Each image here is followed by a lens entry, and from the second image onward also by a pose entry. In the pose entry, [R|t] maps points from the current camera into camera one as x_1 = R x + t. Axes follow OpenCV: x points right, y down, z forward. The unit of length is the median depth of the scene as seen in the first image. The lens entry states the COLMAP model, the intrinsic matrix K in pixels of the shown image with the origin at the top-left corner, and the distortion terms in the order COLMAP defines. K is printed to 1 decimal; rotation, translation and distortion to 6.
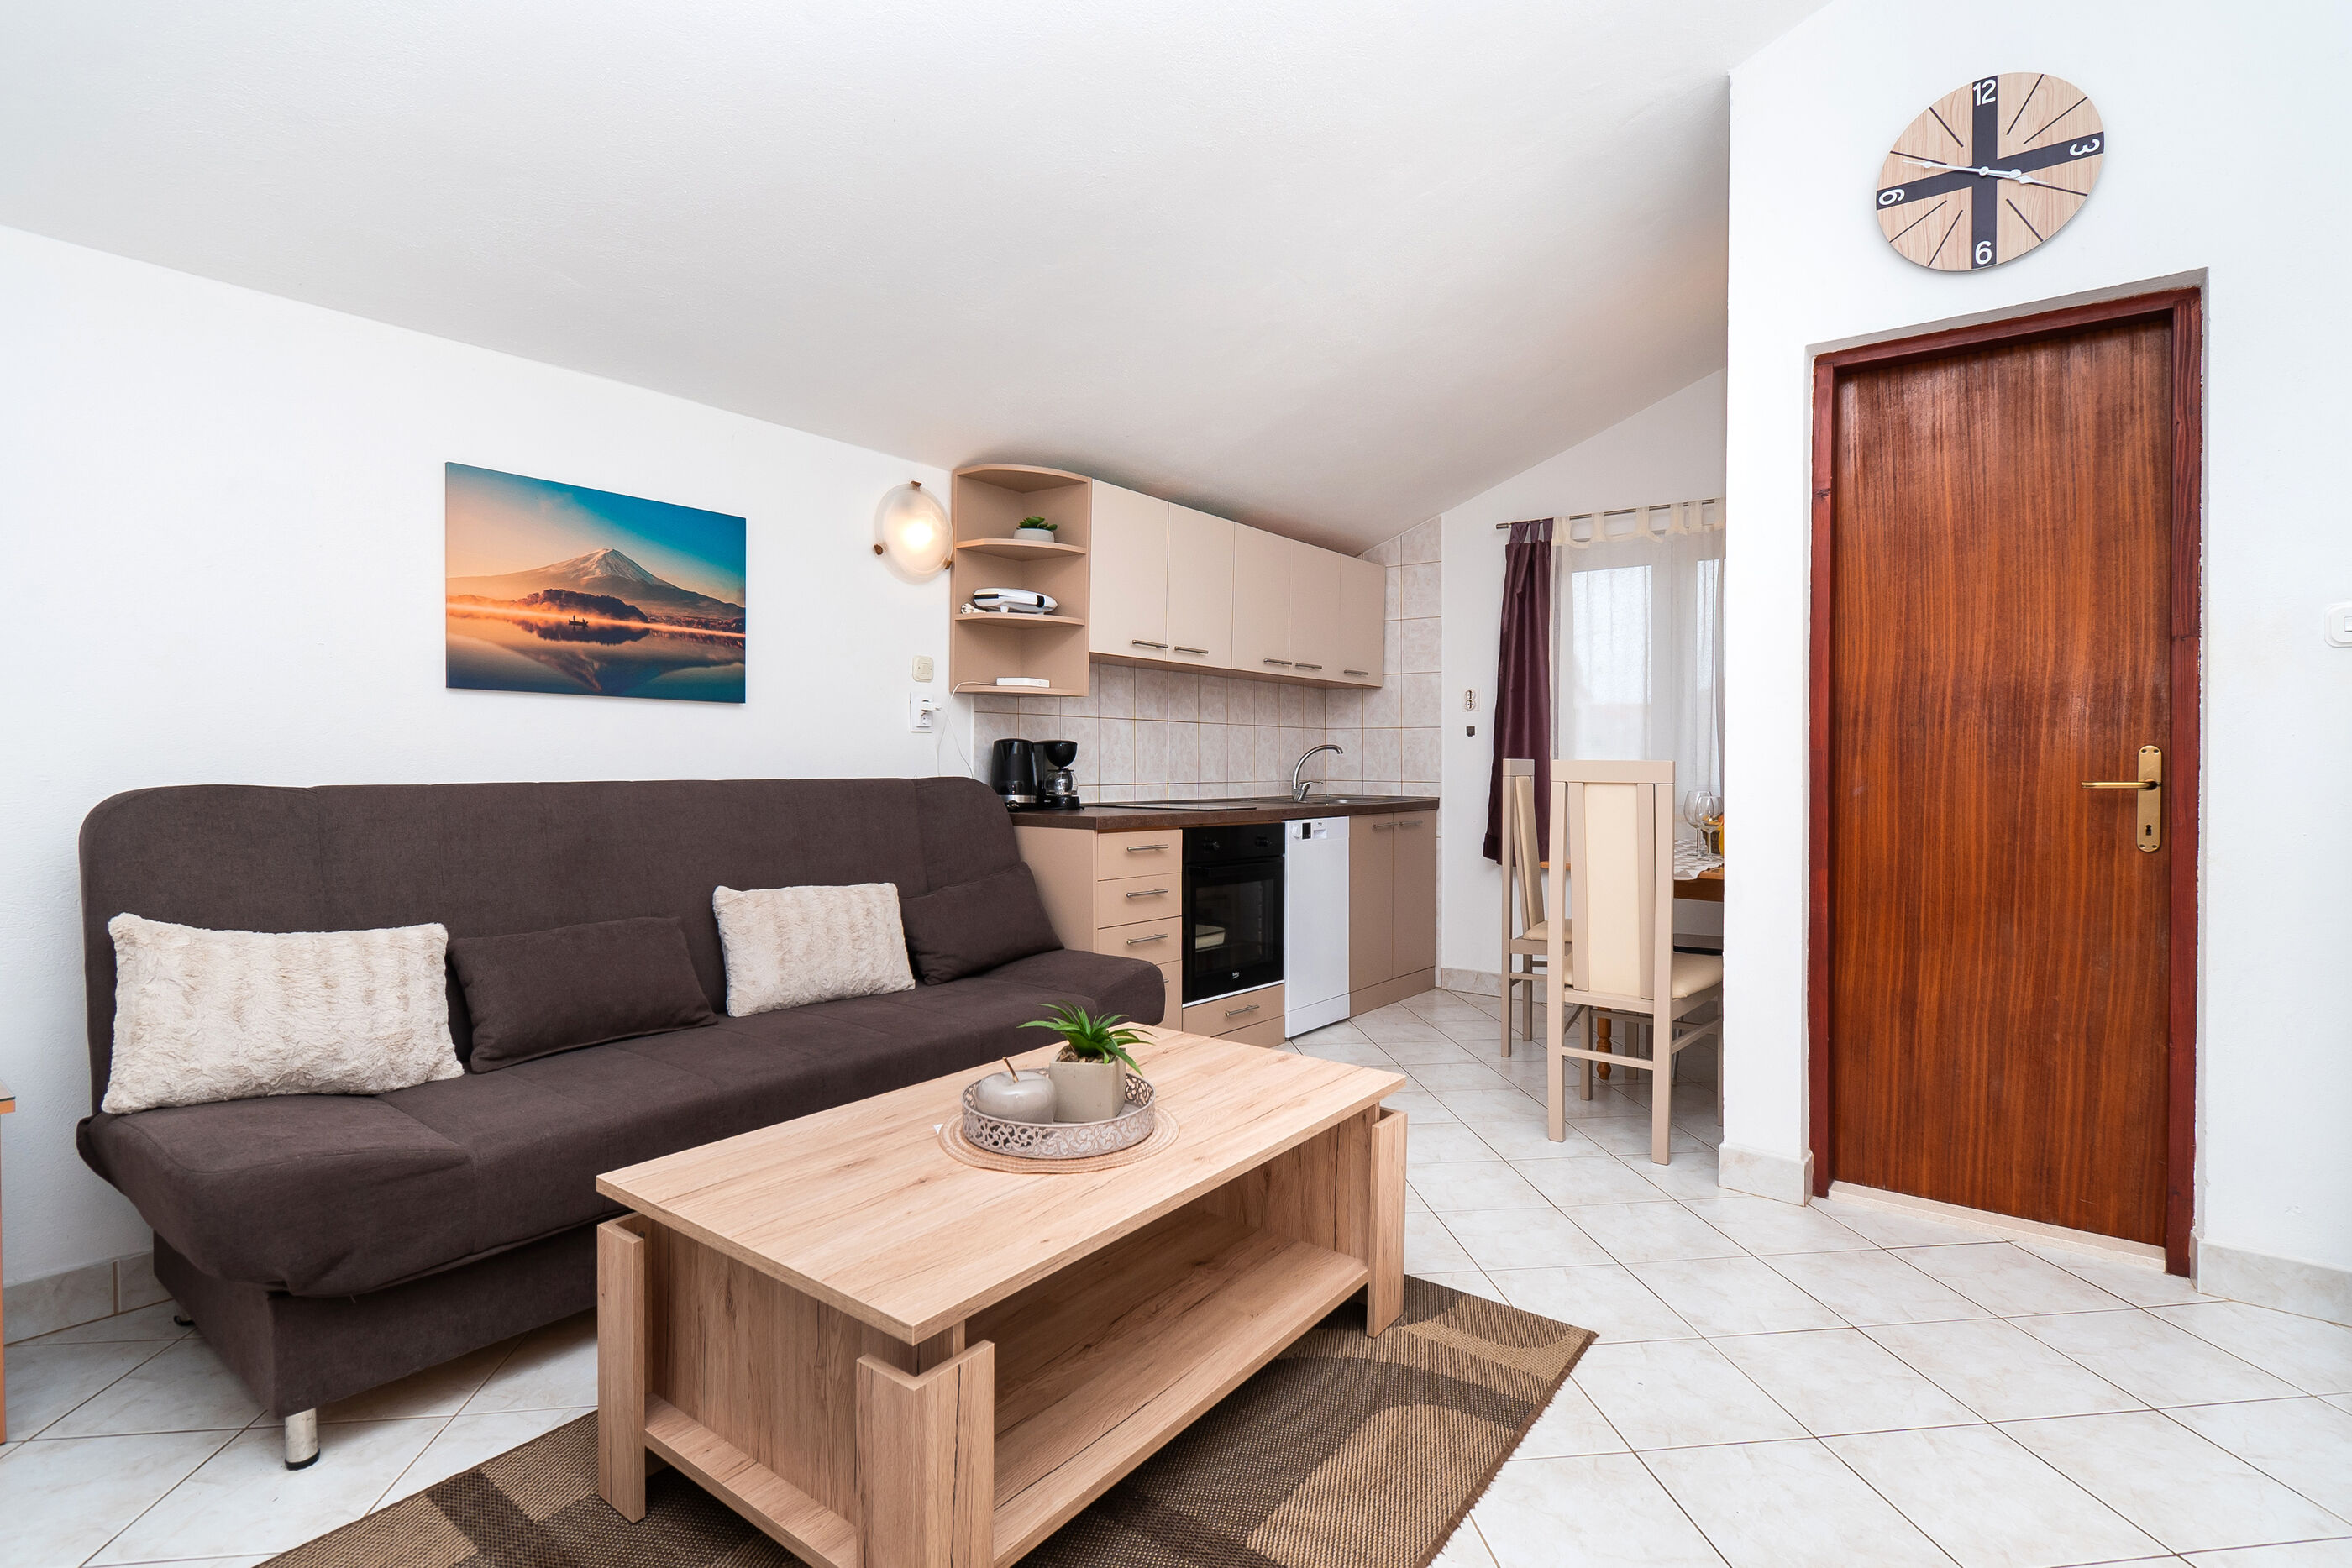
lens RADIAL K [[1127.7, 0, 1176.0], [0, 1127.7, 784.0], [0, 0, 1]] dist [0.020589, -0.009978]
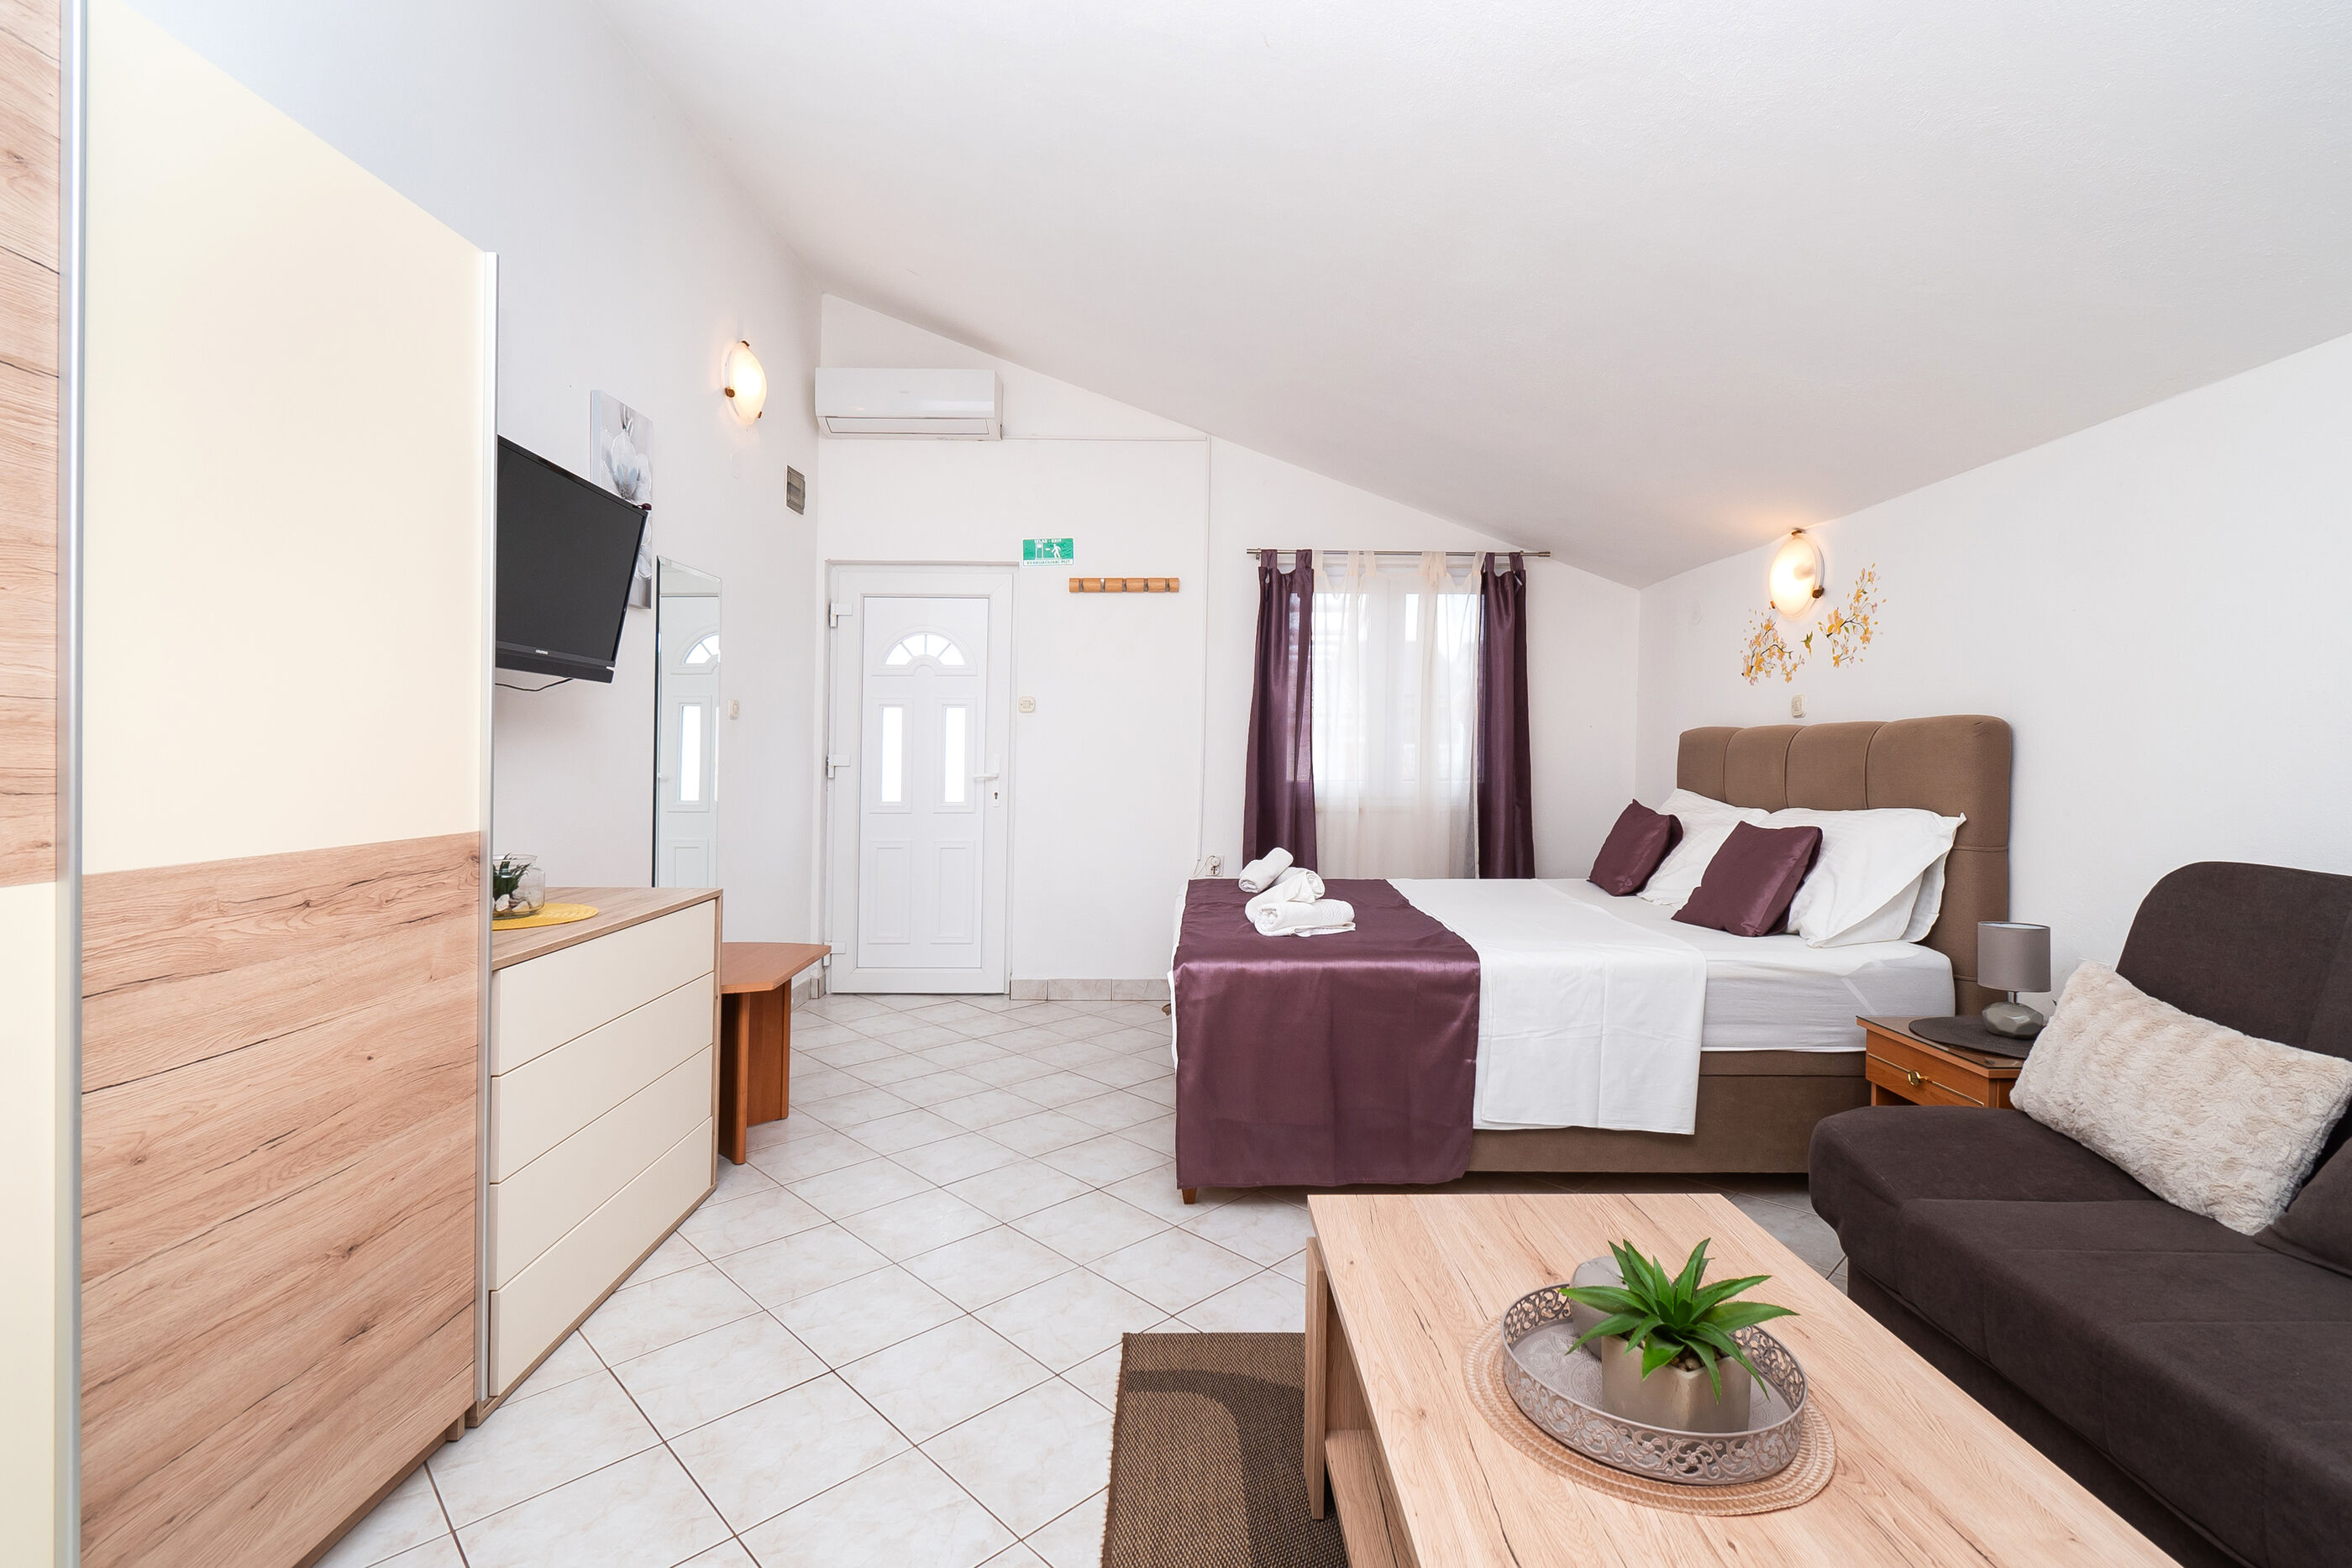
lens RADIAL K [[1062.2, 0, 1176.0], [0, 1062.2, 784.0], [0, 0, 1]] dist [0.027878, -0.014260]
pose [[-0.800795, 0.004967, -0.598918, 0.333248], [-0.026188, 0.998719, 0.043297, -0.061190], [0.598366, 0.050357, -0.799639, 0.843833]]
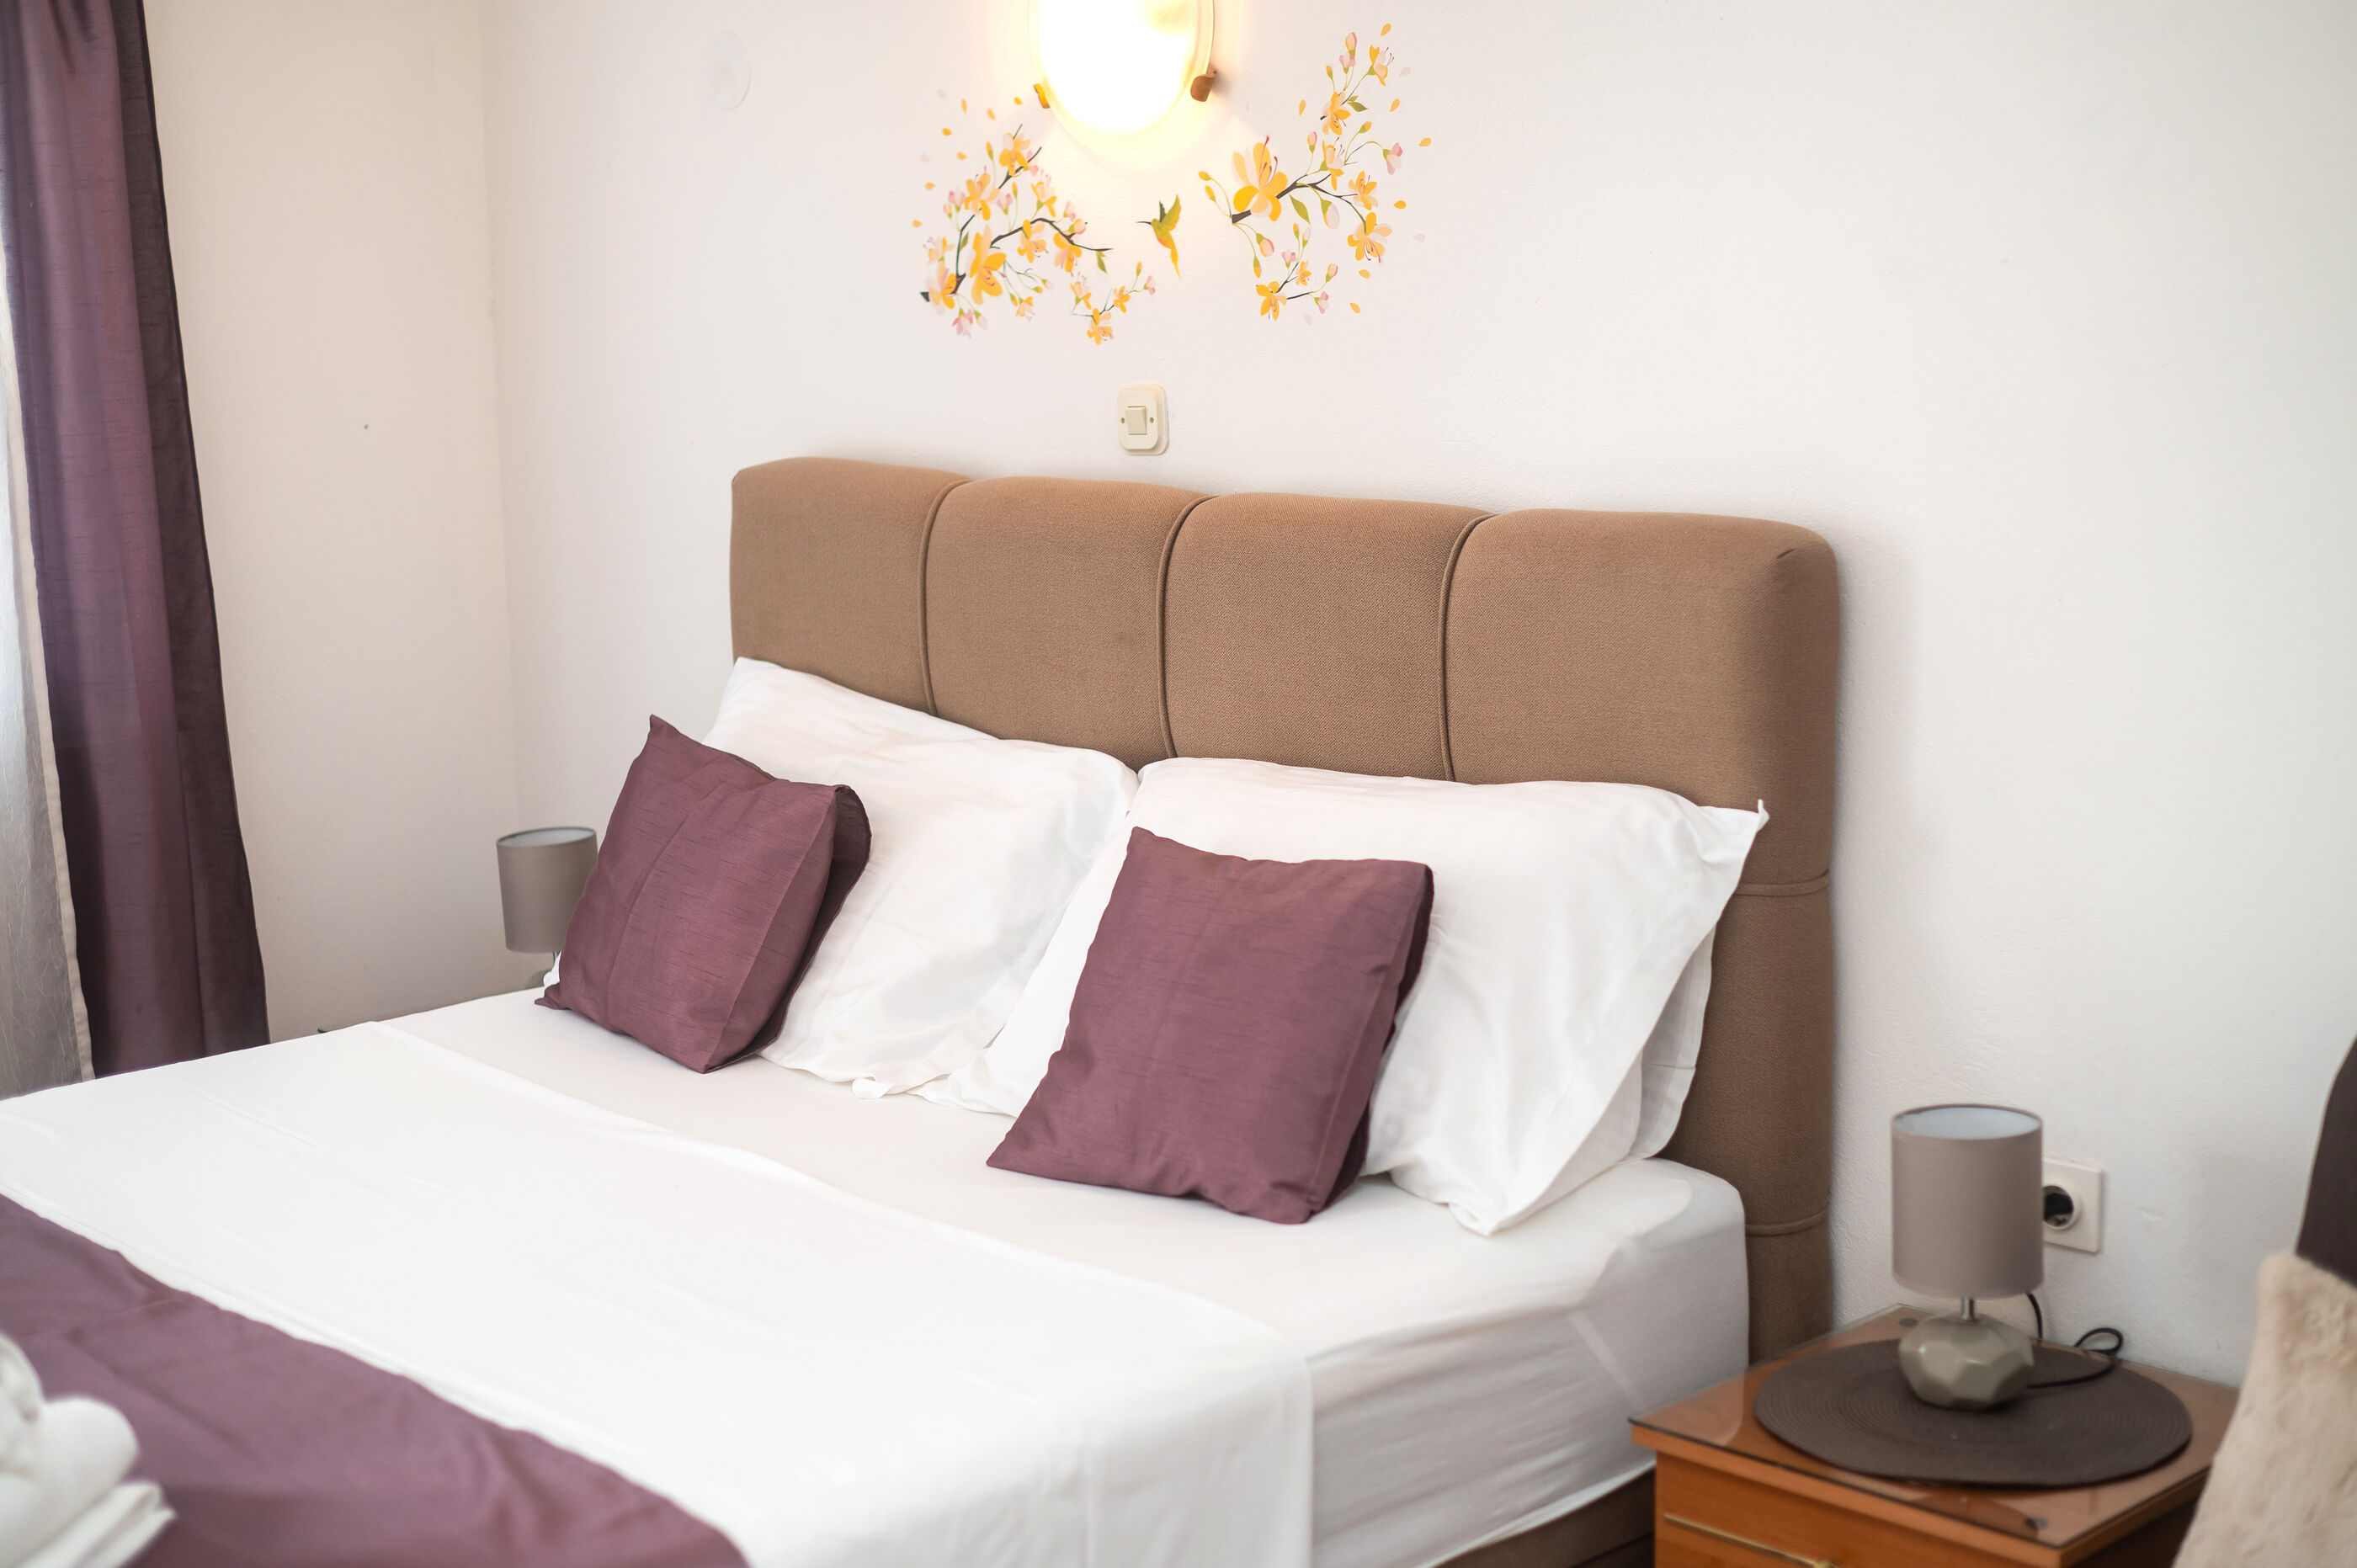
lens RADIAL K [[3492.0, 0, 1176.9], [0, 3492.0, 835.9], [0, 0, 1]] dist [0.034961, 0.060842]
pose [[-0.153012, 0.173814, -0.972819, 0.341088], [-0.000110, 0.984408, 0.175902, -0.200159], [0.988224, 0.027023, -0.150607, 0.485111]]
